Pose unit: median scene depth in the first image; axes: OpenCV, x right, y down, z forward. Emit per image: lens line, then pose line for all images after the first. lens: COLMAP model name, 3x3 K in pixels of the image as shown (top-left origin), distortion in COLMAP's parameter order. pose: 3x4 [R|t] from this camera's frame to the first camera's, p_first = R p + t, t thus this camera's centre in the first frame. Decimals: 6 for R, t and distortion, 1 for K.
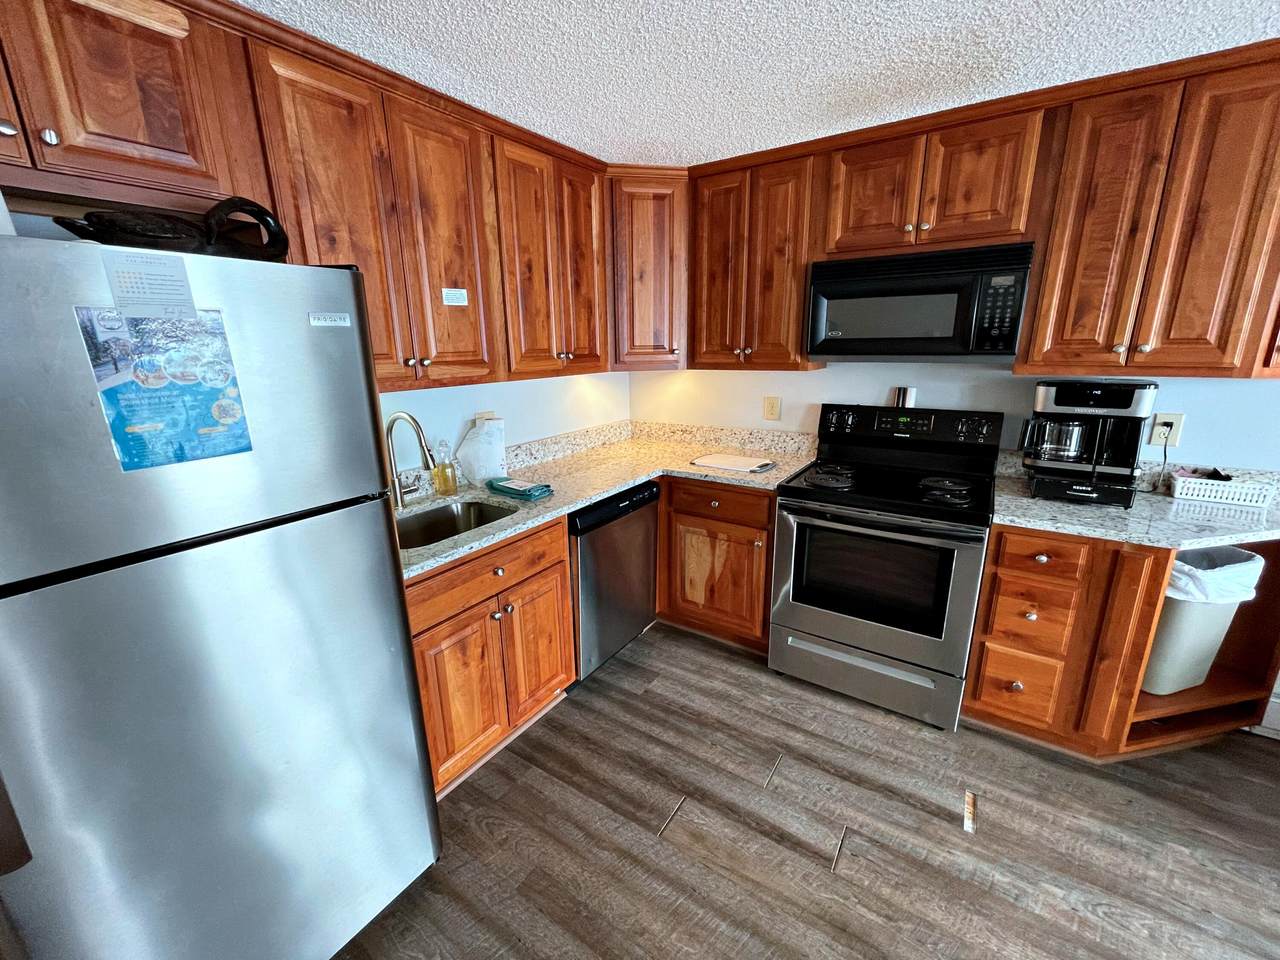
lens RADIAL K [[518.5, 0, 636.9], [0, 518.5, 477.3], [0, 0, 1]] dist [-0.000170, -0.000430]
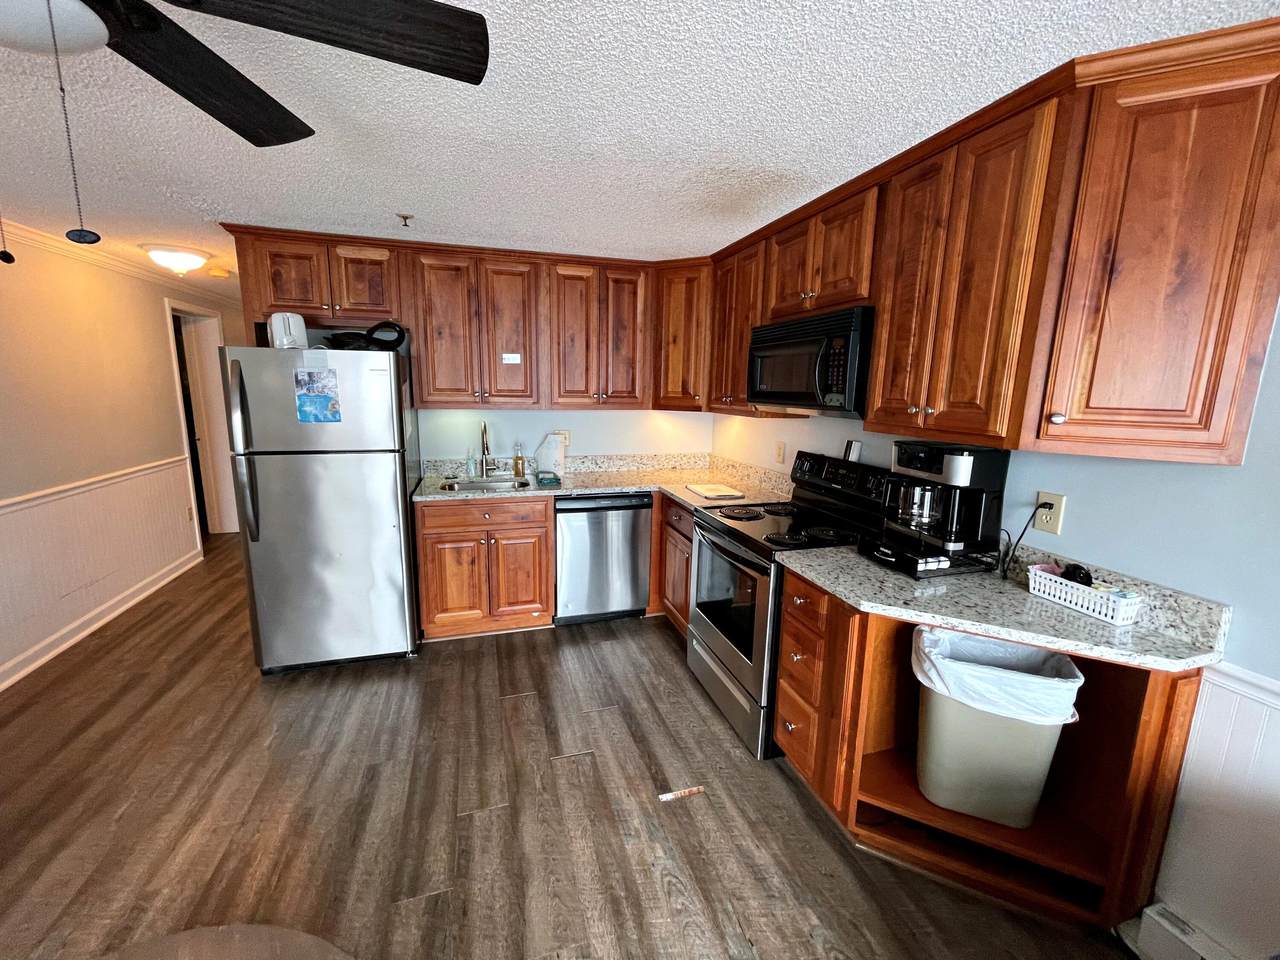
lens RADIAL K [[518.5, 0, 636.3], [0, 518.5, 477.4], [0, 0, 1]] dist [-0.000170, -0.000430]
pose [[0.773534, 0.139548, -0.618200, 1.128867], [-0.189363, 0.981788, -0.015323, -0.010707], [0.604803, 0.128917, 0.785871, -0.059091]]
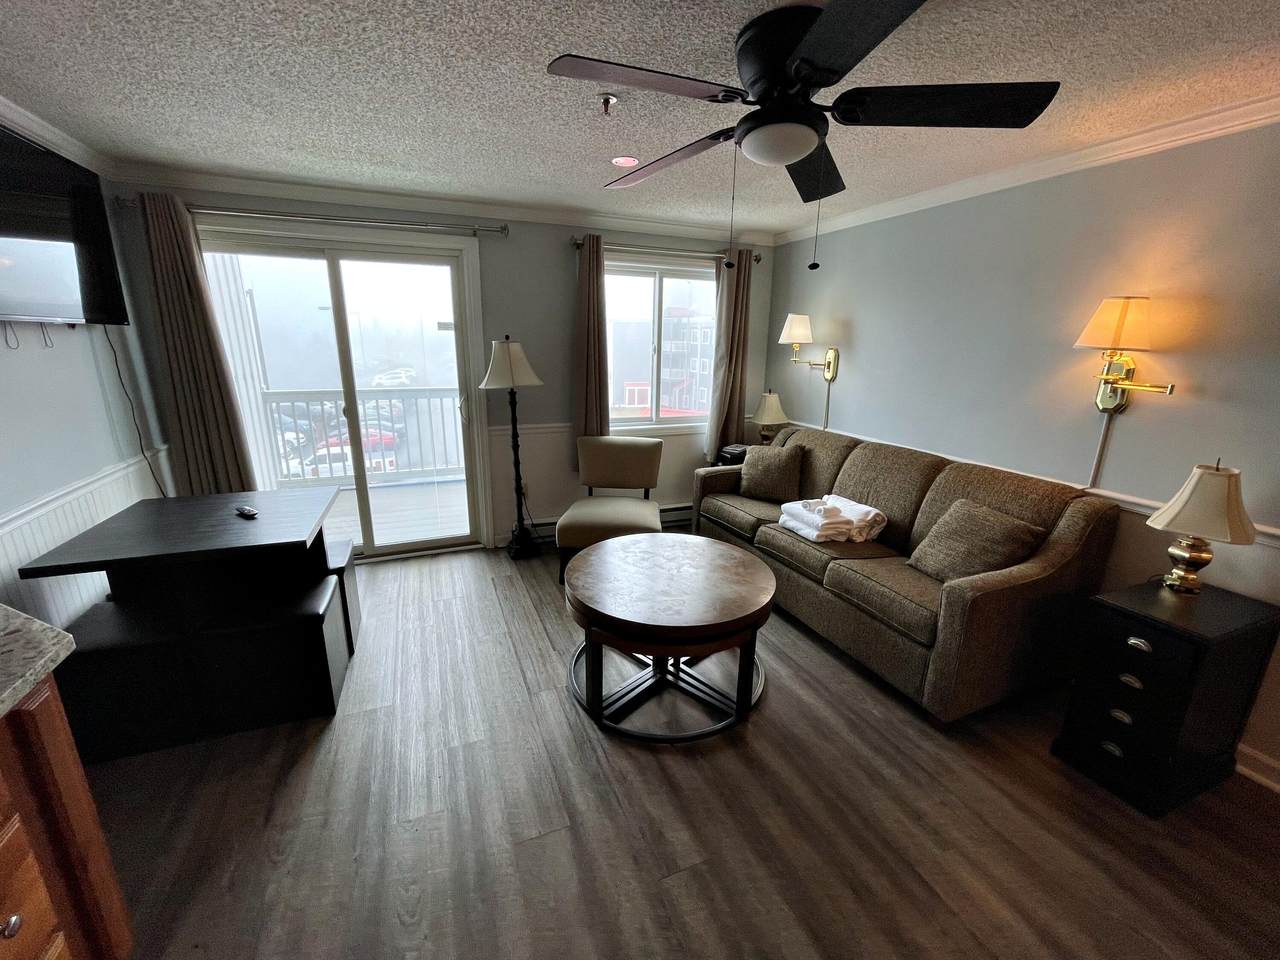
lens RADIAL K [[518.5, 0, 632.6], [0, 518.5, 477.8], [0, 0, 1]] dist [-0.000170, -0.000430]
pose [[-0.821337, -0.141783, 0.552542, 0.087015], [0.141786, 0.887482, 0.438489, -0.216933], [-0.552541, 0.438490, -0.708819, 0.880317]]
